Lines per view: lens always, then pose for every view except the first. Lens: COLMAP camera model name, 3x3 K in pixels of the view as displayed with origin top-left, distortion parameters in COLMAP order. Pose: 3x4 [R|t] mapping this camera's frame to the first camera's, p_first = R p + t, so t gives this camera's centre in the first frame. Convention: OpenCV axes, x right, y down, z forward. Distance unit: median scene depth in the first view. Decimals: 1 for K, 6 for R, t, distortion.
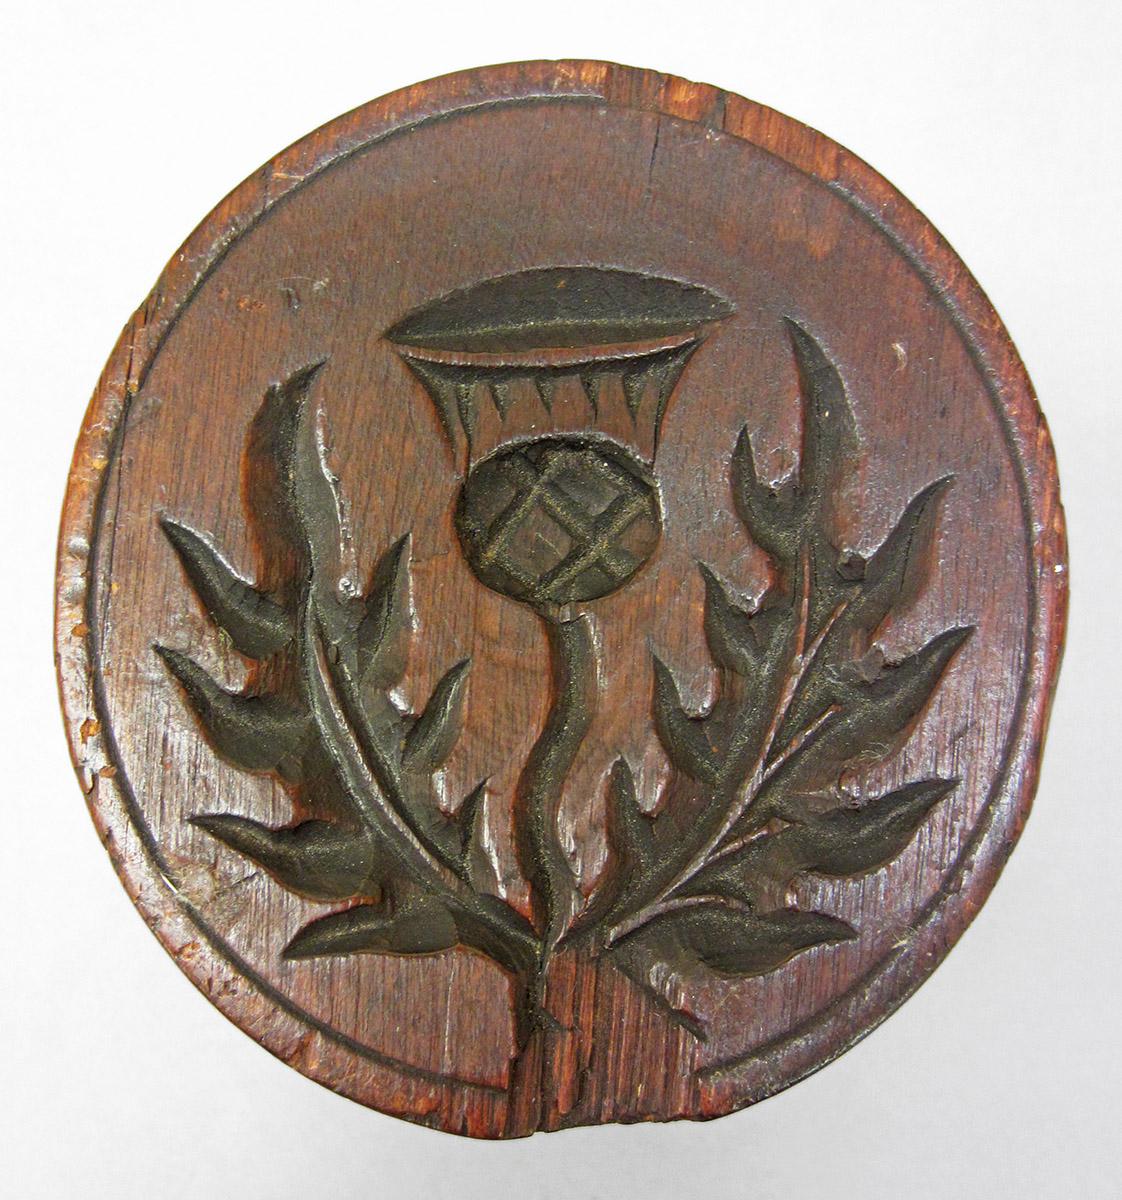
lens RADIAL K [[899.6, 0, 583.1], [0, 899.6, 582.5], [0, 0, 1]] dist [0.087751, 0.002058]
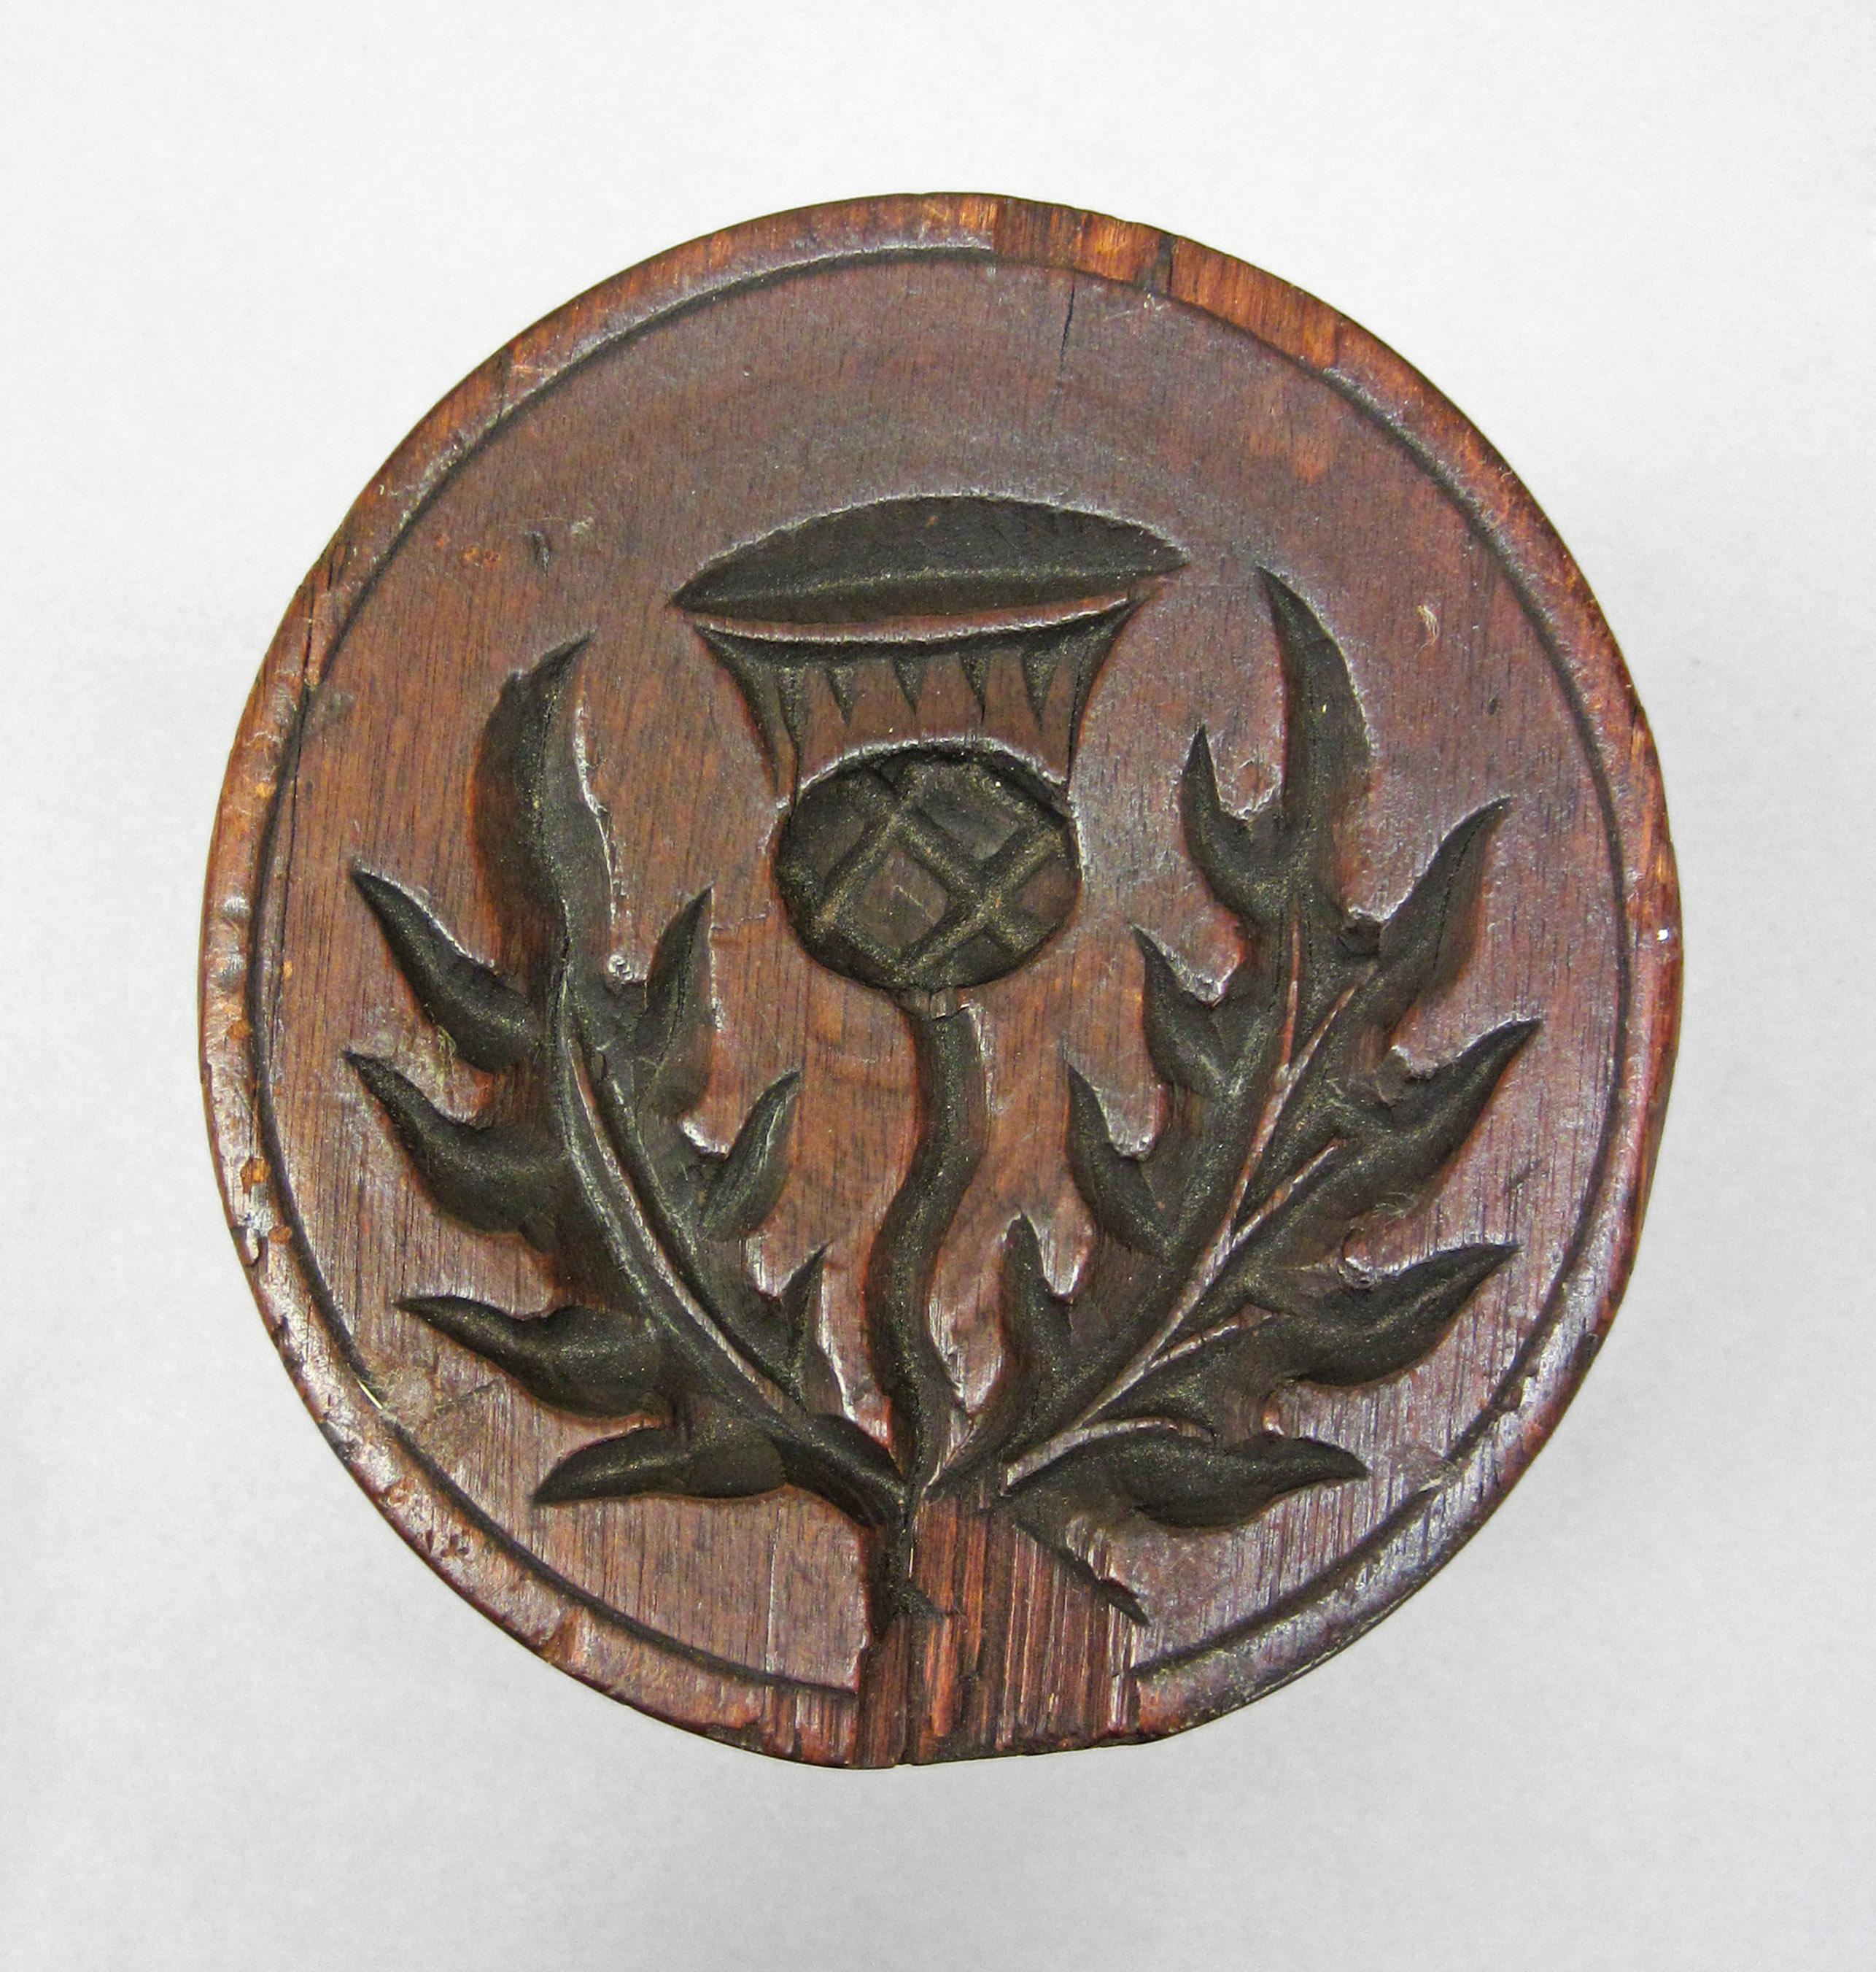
lens RADIAL K [[1478.2, 0, 943.3], [0, 1478.2, 1001.3], [0, 0, 1]] dist [0.087751, 0.002058]
pose [[0.999872, -0.003687, -0.015572, 0.000926], [0.004142, 0.999562, 0.029295, -0.001056], [0.015457, -0.029356, 0.999450, -0.119522]]
